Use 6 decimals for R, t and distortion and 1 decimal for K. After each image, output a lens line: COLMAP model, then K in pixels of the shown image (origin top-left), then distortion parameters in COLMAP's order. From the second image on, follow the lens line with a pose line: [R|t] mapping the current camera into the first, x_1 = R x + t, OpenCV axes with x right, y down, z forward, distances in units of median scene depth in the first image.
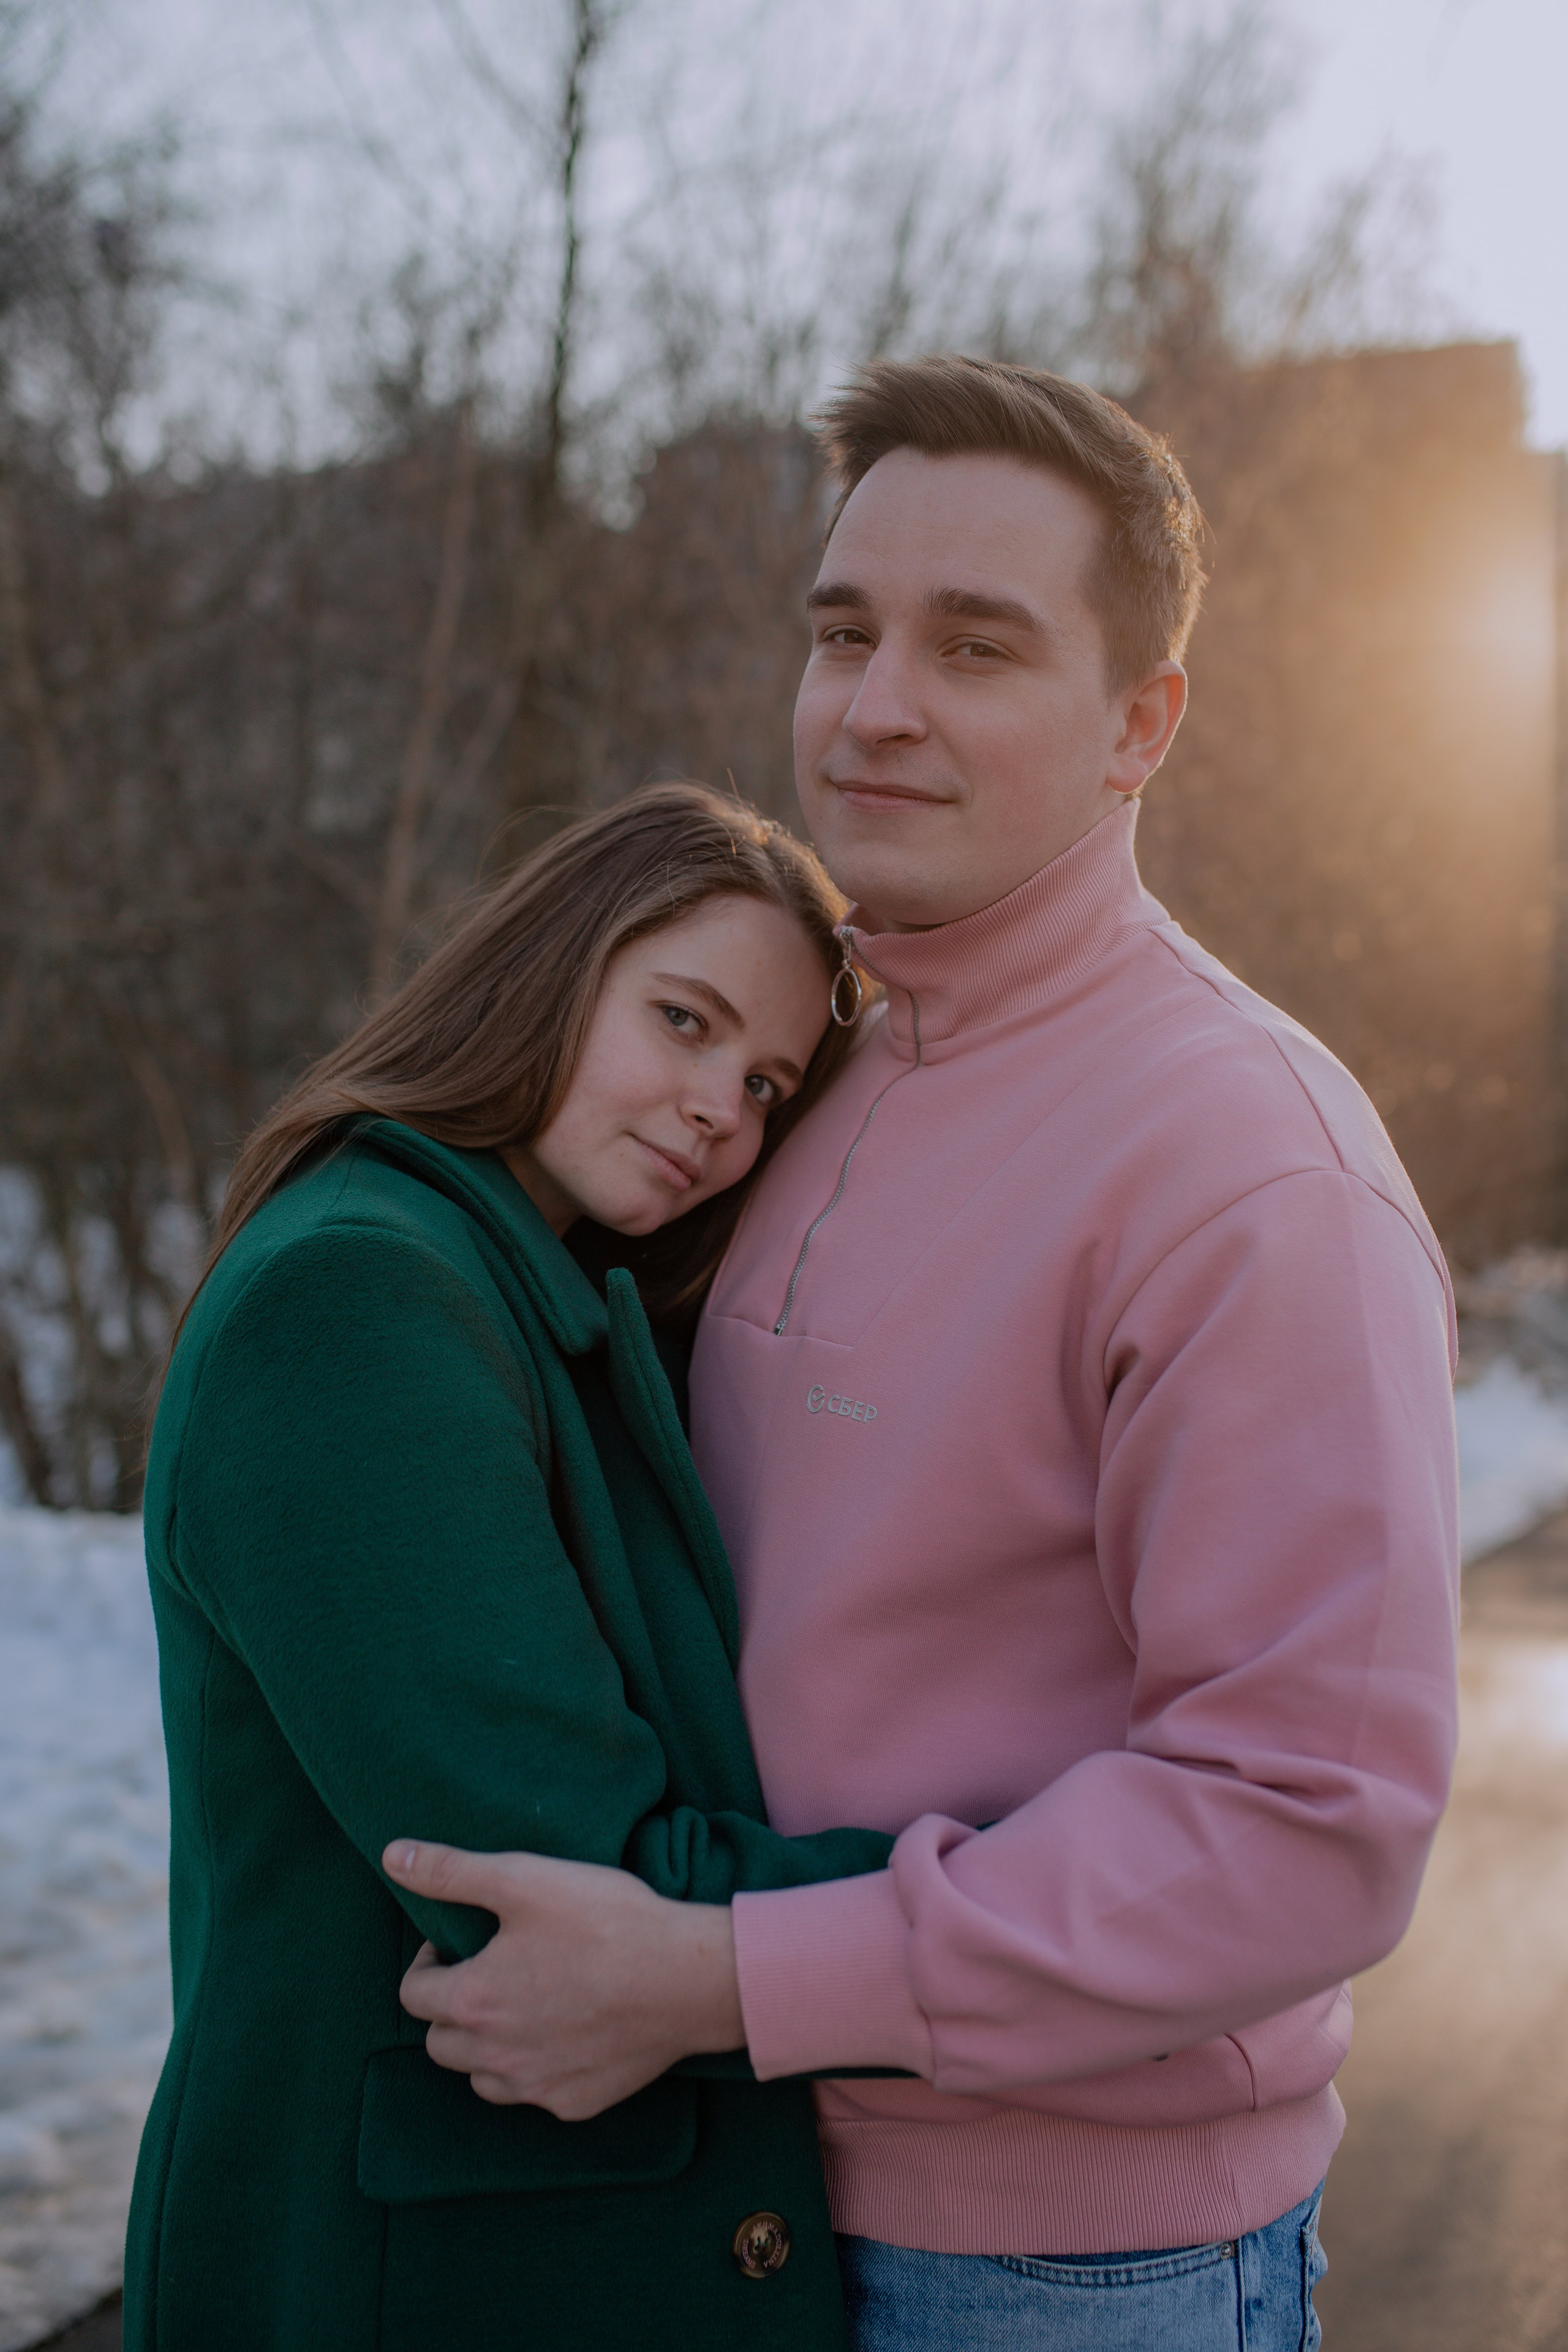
lens RADIAL K [[2393.6, 0, 782.9], [0, 2393.6, 1219.3], [0, 0, 1]] dist [0.009005, -0.035834]
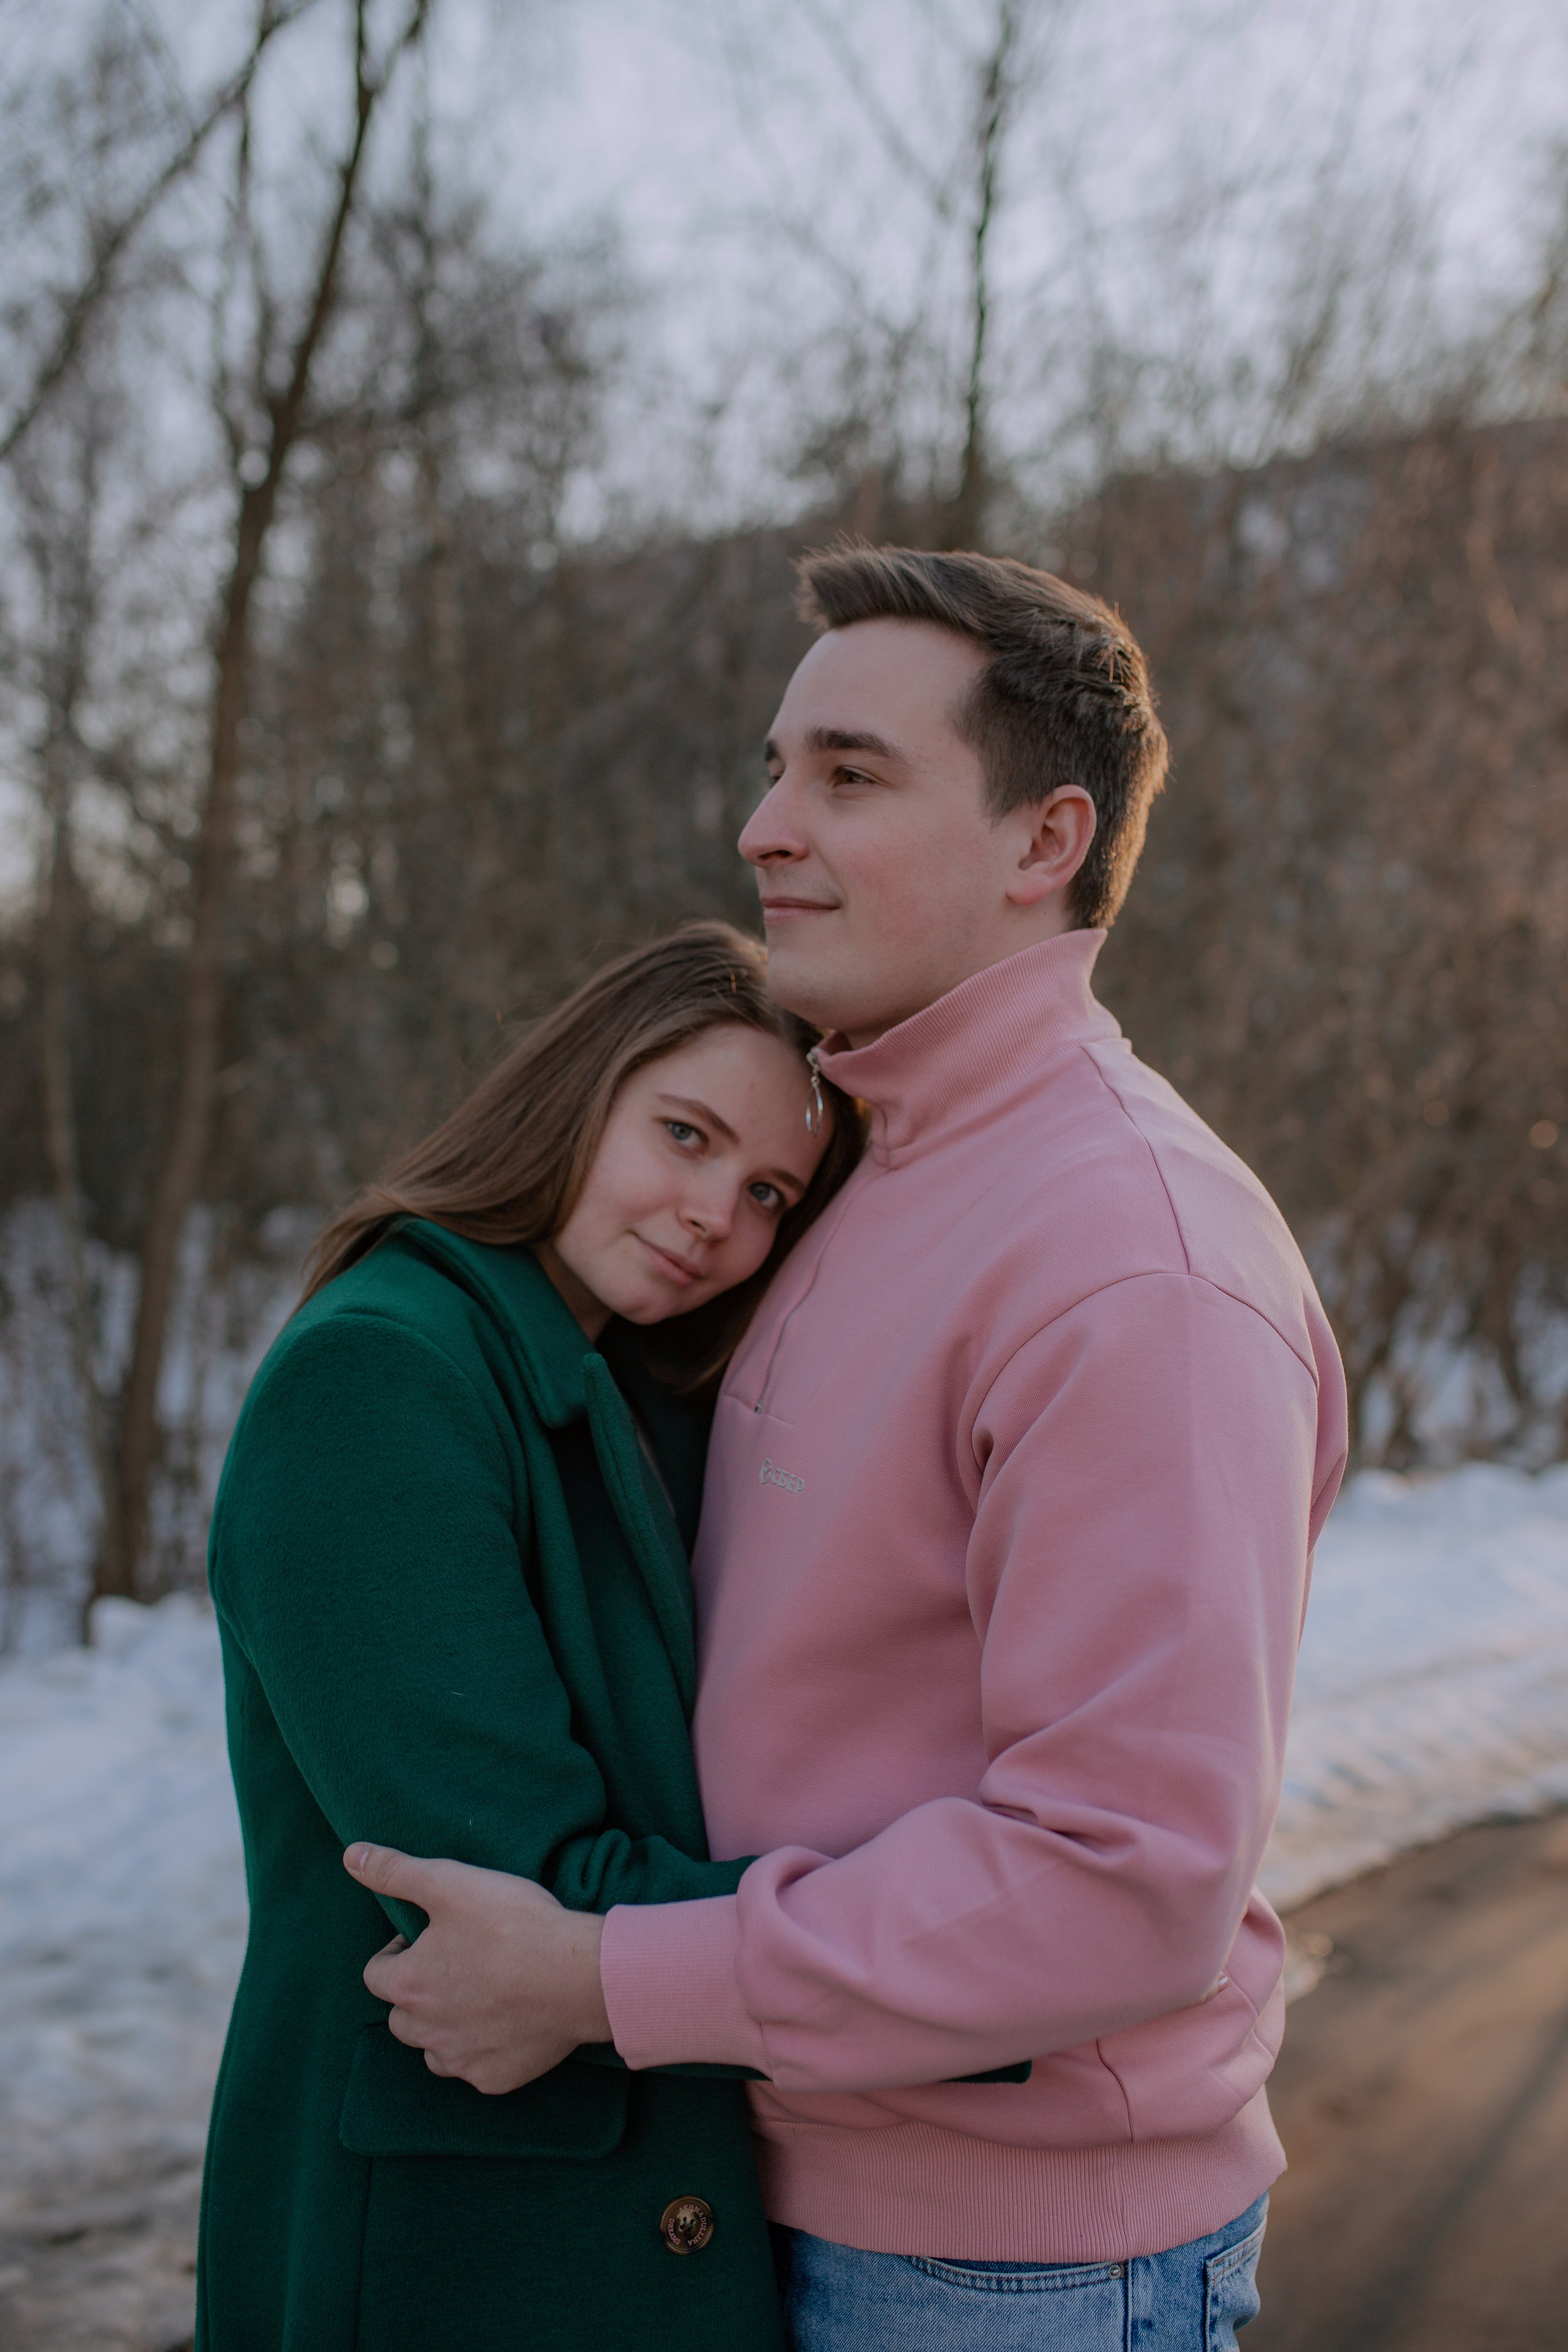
lens RADIAL K [[2452.2, 0, 784.0], [0, 2452.2, 1176.0], [0, 0, 1]] dist [-0.022653, 0.032554]
pose [[0.979936, 0.000833, -0.199310, 0.259156], [-0.007932, 0.999362, -0.034823, -0.024440], [0.199154, 0.035705, 0.979318, -0.130198]]
